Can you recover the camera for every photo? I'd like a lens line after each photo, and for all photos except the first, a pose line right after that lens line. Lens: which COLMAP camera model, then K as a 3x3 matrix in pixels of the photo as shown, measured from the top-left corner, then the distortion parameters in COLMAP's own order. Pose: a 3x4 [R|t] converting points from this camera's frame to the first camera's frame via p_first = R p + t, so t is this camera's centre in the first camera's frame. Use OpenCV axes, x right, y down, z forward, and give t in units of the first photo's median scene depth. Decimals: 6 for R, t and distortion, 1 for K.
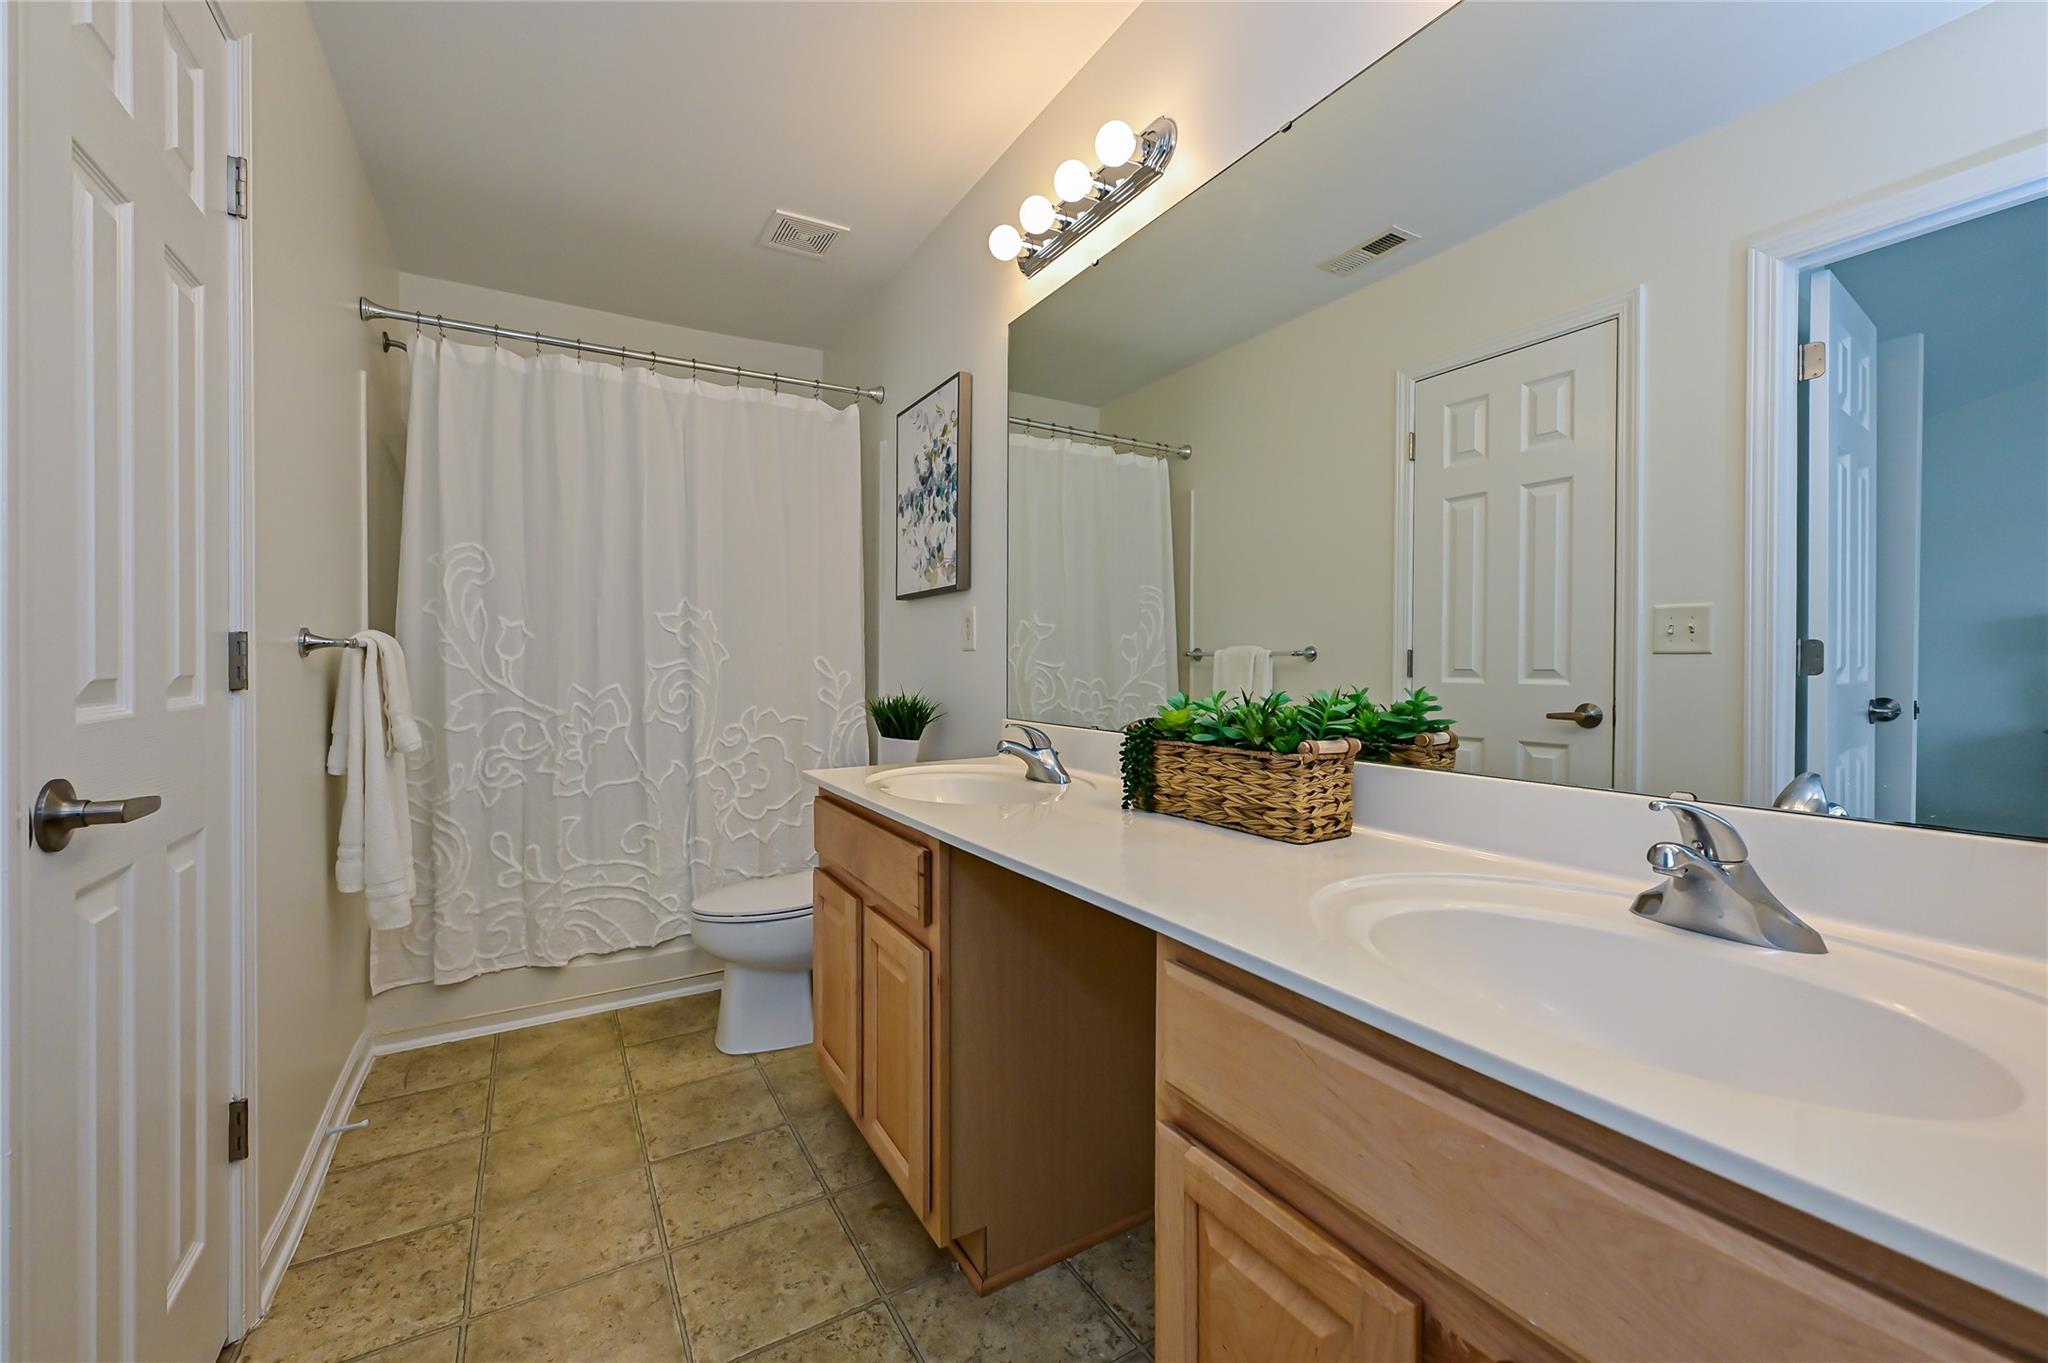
lens RADIAL K [[823.2, 0, 1029.5], [0, 823.2, 678.3], [0, 0, 1]] dist [-0.000078, -0.000512]
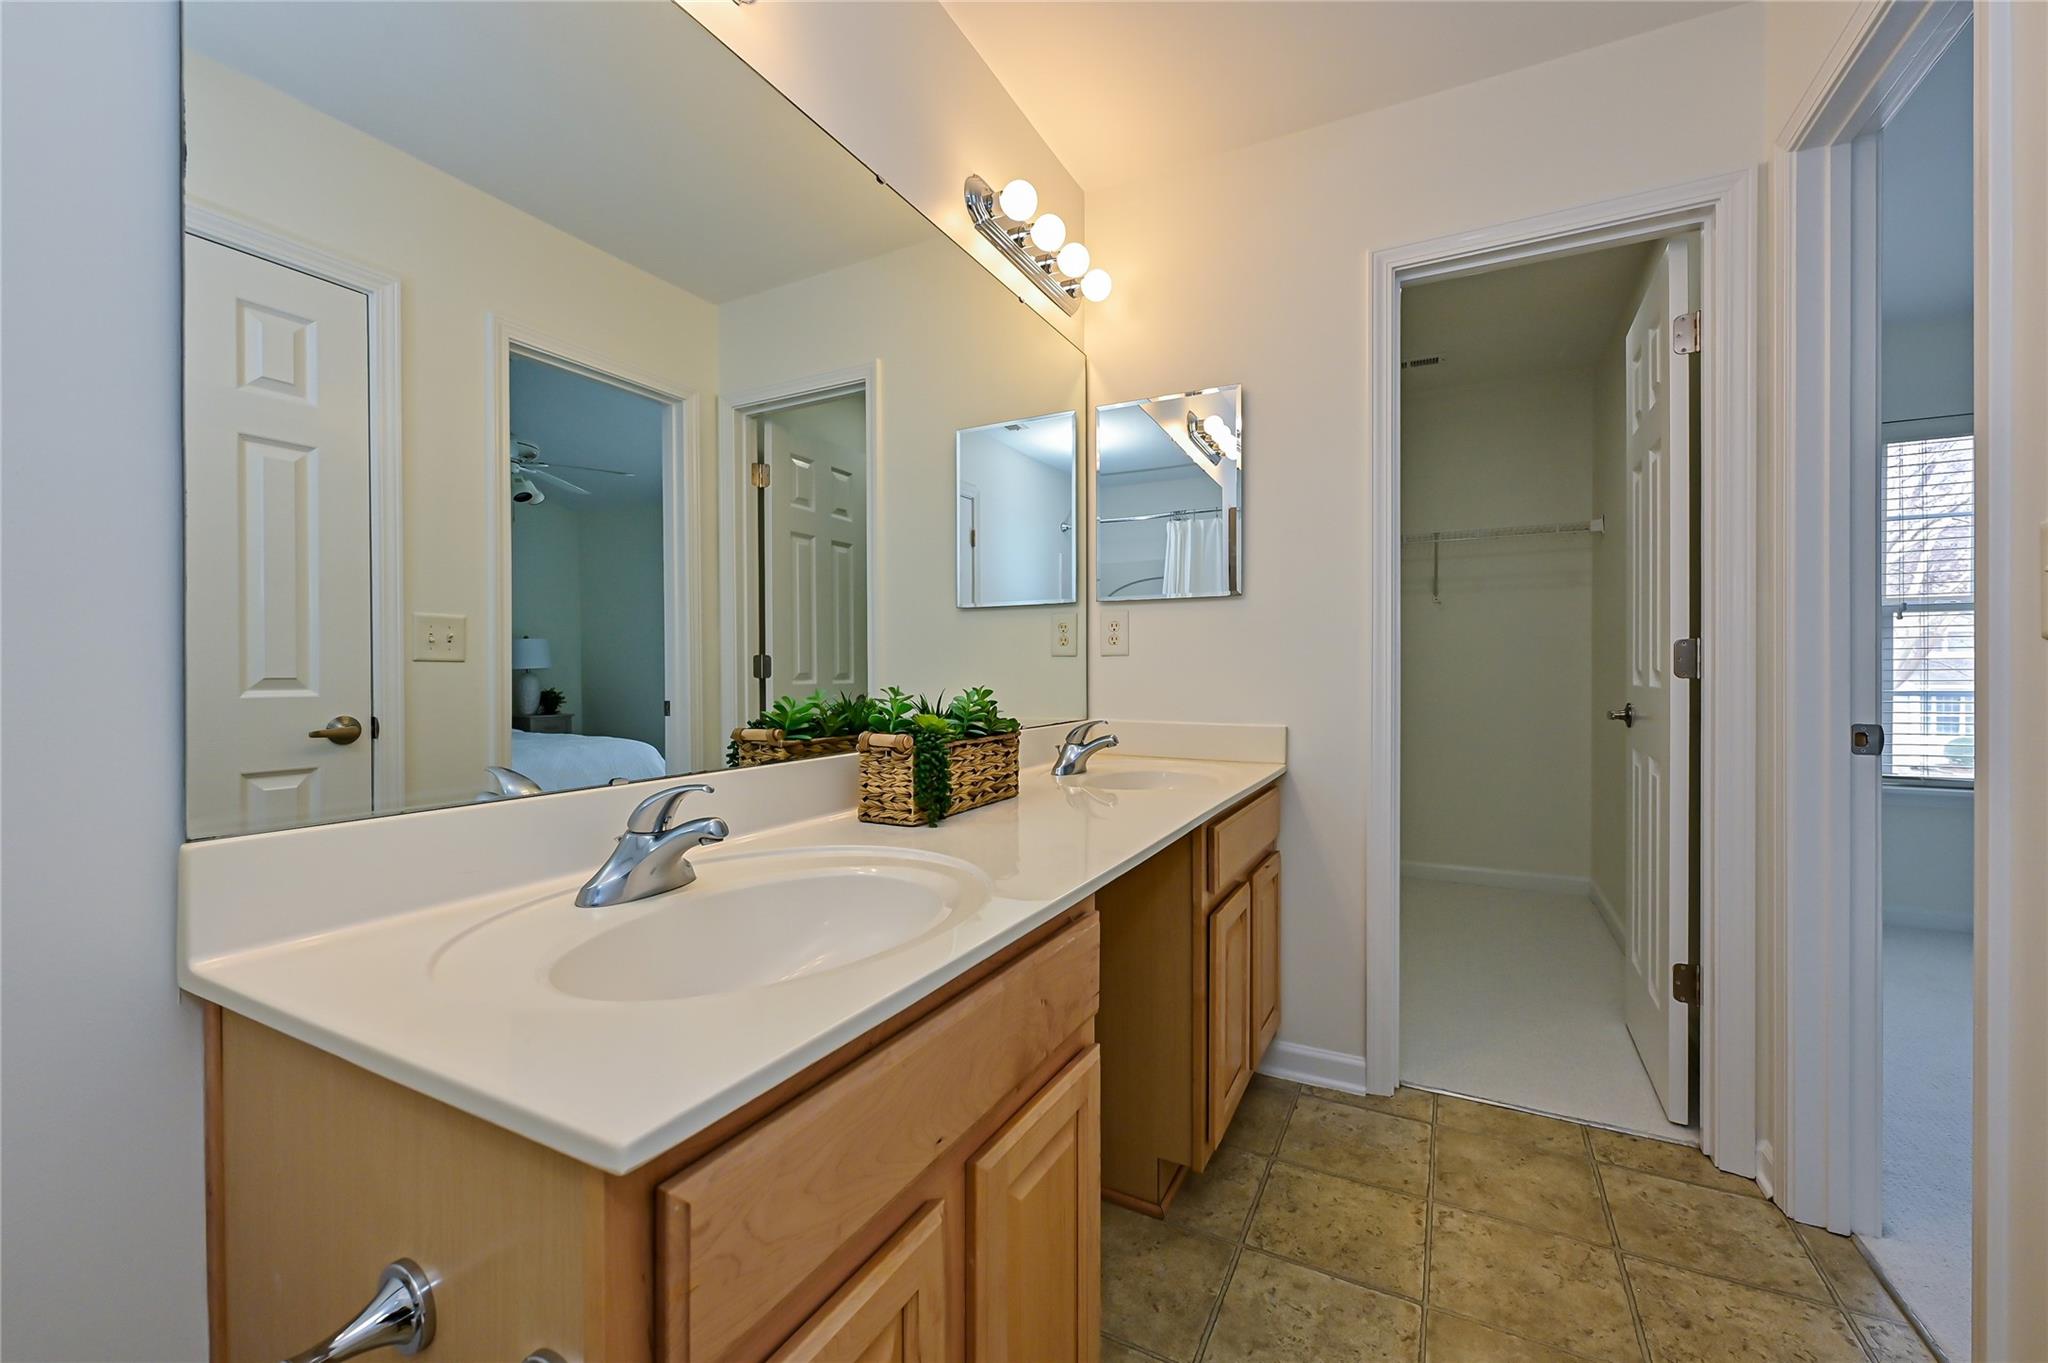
lens RADIAL K [[823.2, 0, 1036.8], [0, 823.2, 670.2], [0, 0, 1]] dist [-0.000078, -0.000512]
pose [[-0.519138, -0.007232, 0.854660, -0.818561], [0.021258, 0.999546, 0.021370, -0.038014], [-0.854426, 0.029262, -0.518749, 1.475840]]
